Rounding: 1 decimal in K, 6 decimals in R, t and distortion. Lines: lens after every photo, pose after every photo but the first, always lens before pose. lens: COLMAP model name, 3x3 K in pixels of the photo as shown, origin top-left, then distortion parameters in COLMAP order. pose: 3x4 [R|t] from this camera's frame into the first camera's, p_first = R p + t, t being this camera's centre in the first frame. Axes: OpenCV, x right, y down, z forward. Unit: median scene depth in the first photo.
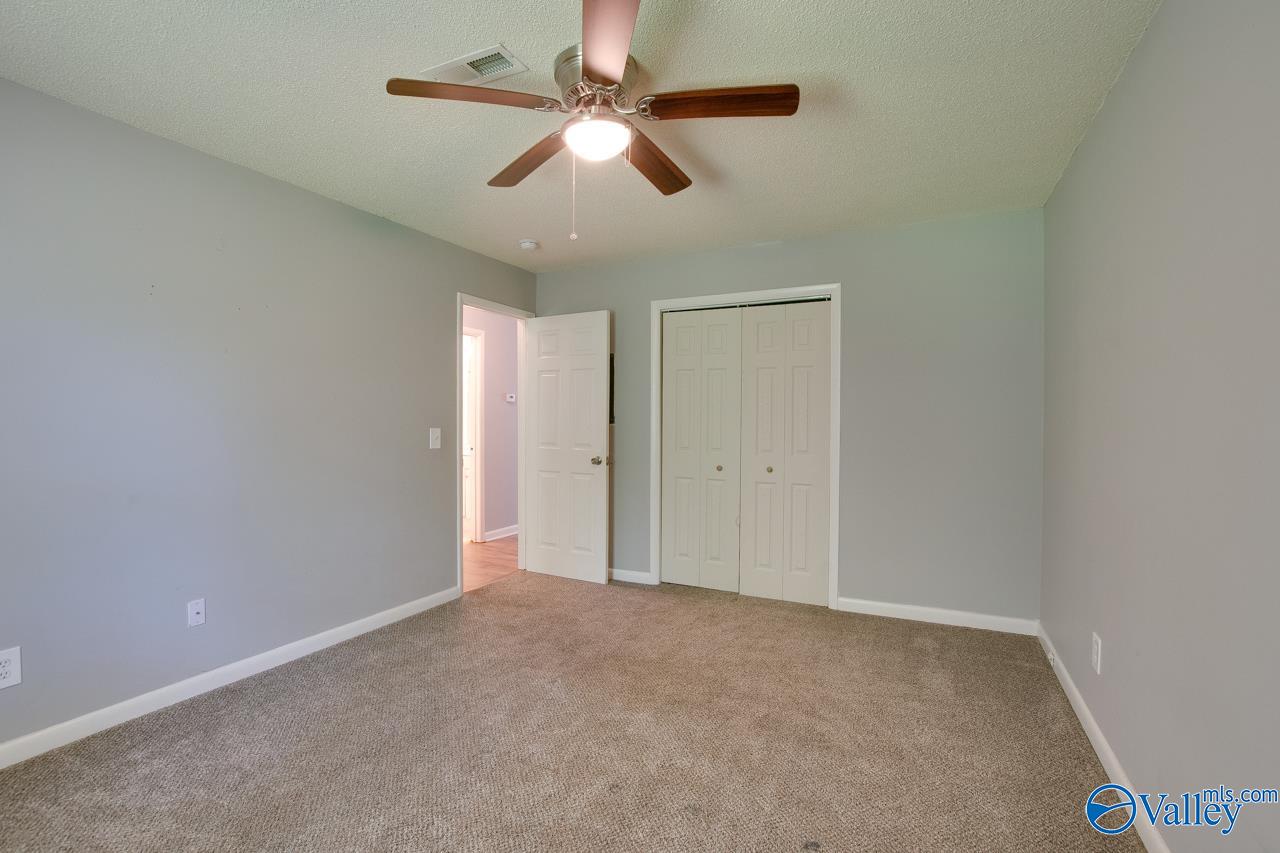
lens RADIAL K [[608.6, 0, 640.0], [0, 608.6, 426.5], [0, 0, 1]] dist [0.000567, 0.000151]
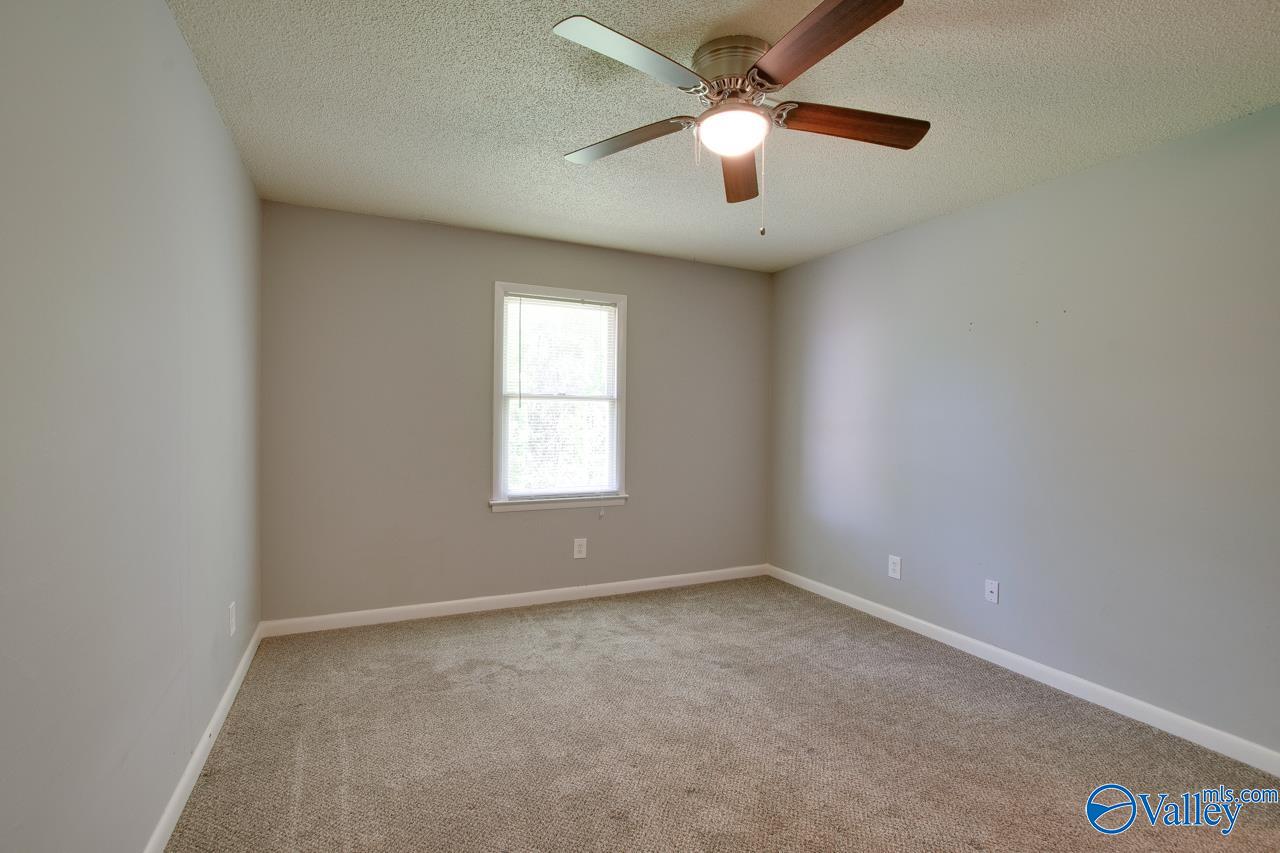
lens RADIAL K [[608.6, 0, 640.0], [0, 608.6, 426.5], [0, 0, 1]] dist [0.000567, 0.000151]
pose [[-0.635498, -0.000815, -0.772102, 0.631082], [-0.029130, 0.999313, 0.022922, -0.019869], [0.771552, 0.037058, -0.635085, 1.248351]]
